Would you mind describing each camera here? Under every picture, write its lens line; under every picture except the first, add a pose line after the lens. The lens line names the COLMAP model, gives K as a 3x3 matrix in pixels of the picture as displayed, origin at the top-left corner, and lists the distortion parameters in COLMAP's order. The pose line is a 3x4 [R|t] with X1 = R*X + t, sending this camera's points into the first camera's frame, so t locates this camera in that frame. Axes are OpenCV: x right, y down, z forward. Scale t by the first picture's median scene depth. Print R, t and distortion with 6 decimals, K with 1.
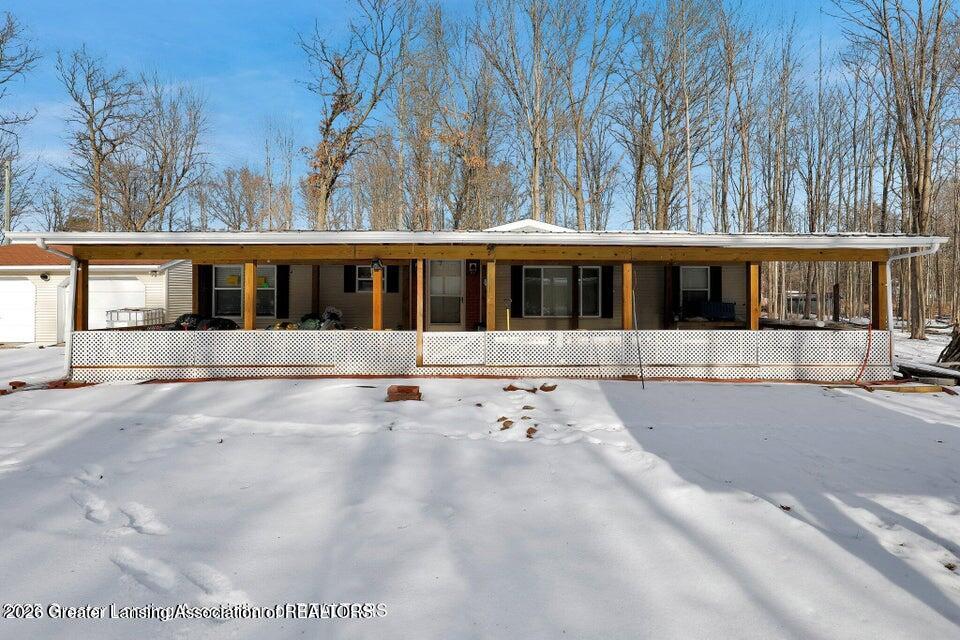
lens RADIAL K [[443.5, 0, 480.7], [0, 443.5, 292.0], [0, 0, 1]] dist [-0.000529, -0.000141]
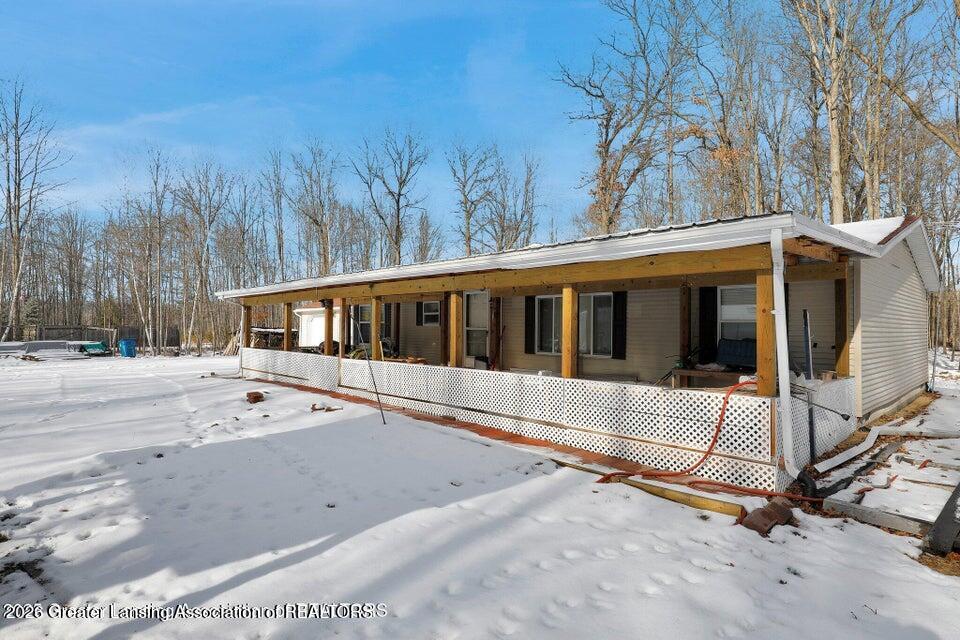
lens RADIAL K [[516.5, 0, 480.7], [0, 516.5, 315.3], [0, 0, 1]] dist [0.000946, 0.000232]
pose [[0.678519, -0.013447, -0.734460, 0.987588], [-0.000951, 0.999816, -0.019183, 0.000263], [0.734582, 0.013715, 0.678381, 0.276550]]
